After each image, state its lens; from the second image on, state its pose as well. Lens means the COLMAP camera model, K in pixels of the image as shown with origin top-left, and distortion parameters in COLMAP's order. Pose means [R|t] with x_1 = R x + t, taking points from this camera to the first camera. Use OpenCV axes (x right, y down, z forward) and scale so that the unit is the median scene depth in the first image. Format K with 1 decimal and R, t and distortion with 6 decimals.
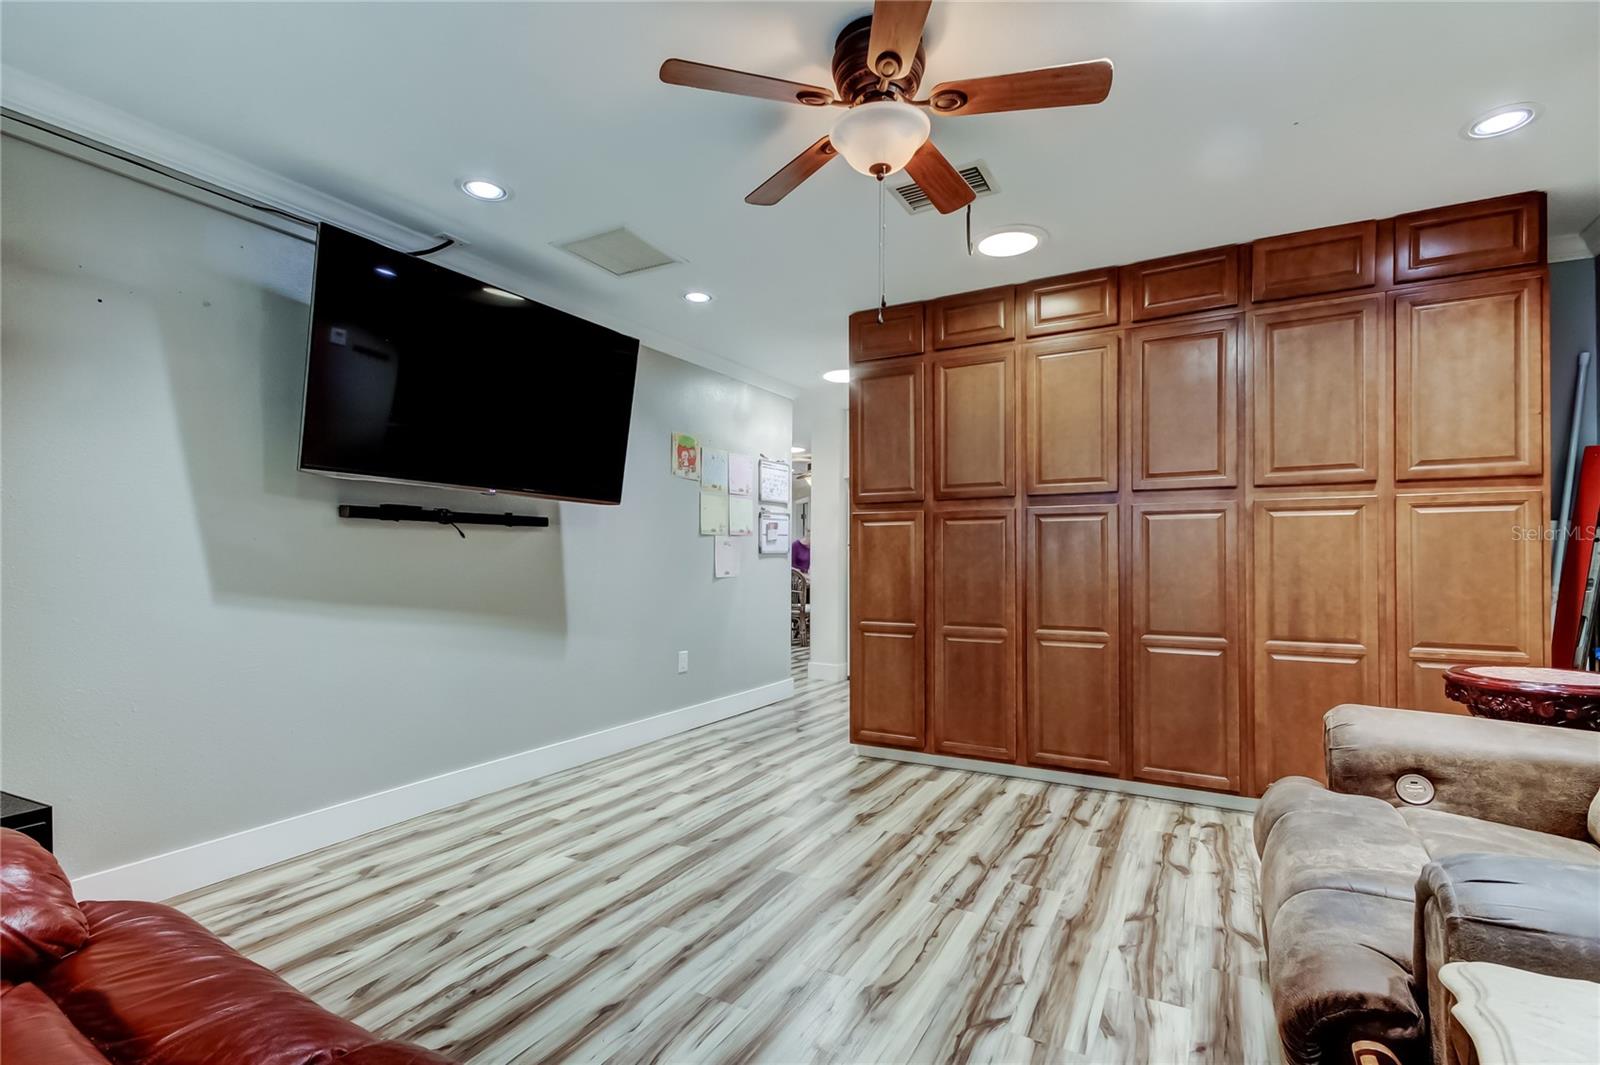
lens RADIAL K [[730.5, 0, 801.9], [0, 730.5, 557.3], [0, 0, 1]] dist [0.019222, -0.000194]
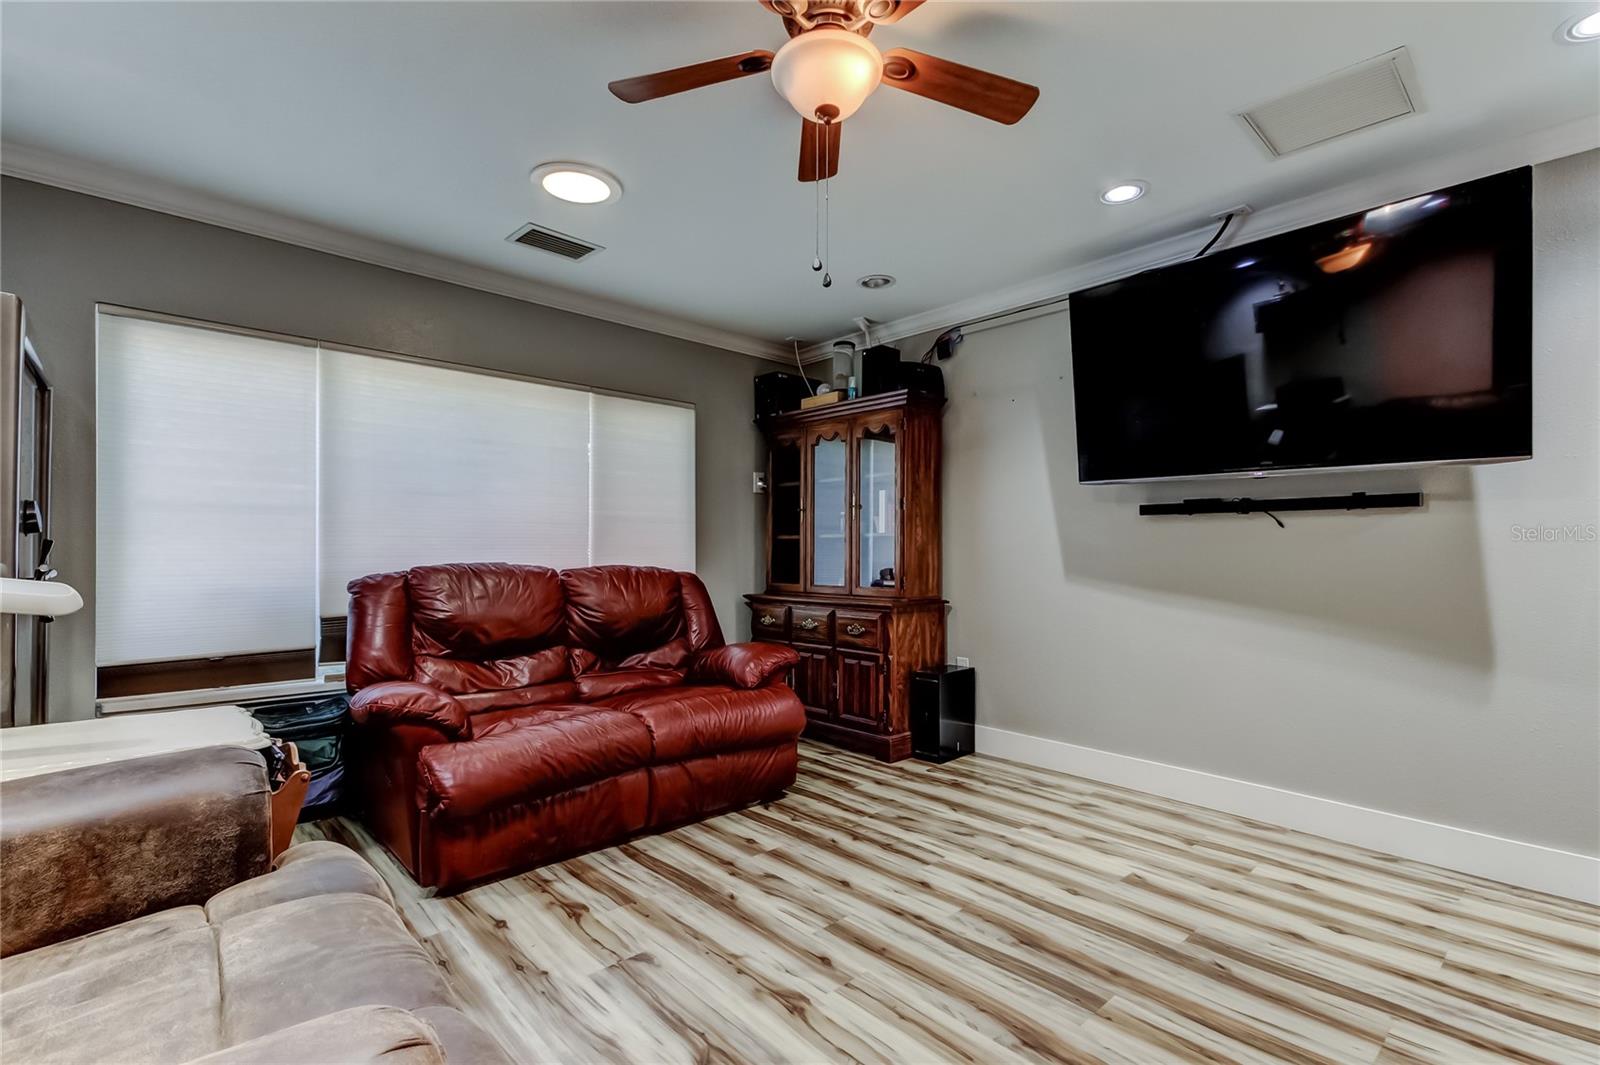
lens RADIAL K [[730.5, 0, 801.9], [0, 730.5, 557.3], [0, 0, 1]] dist [0.019222, -0.000194]
pose [[-0.313449, 0.007479, -0.949576, 0.719245], [-0.000609, 0.999967, 0.008077, 0.003253], [0.949605, 0.003110, -0.313434, 0.936054]]
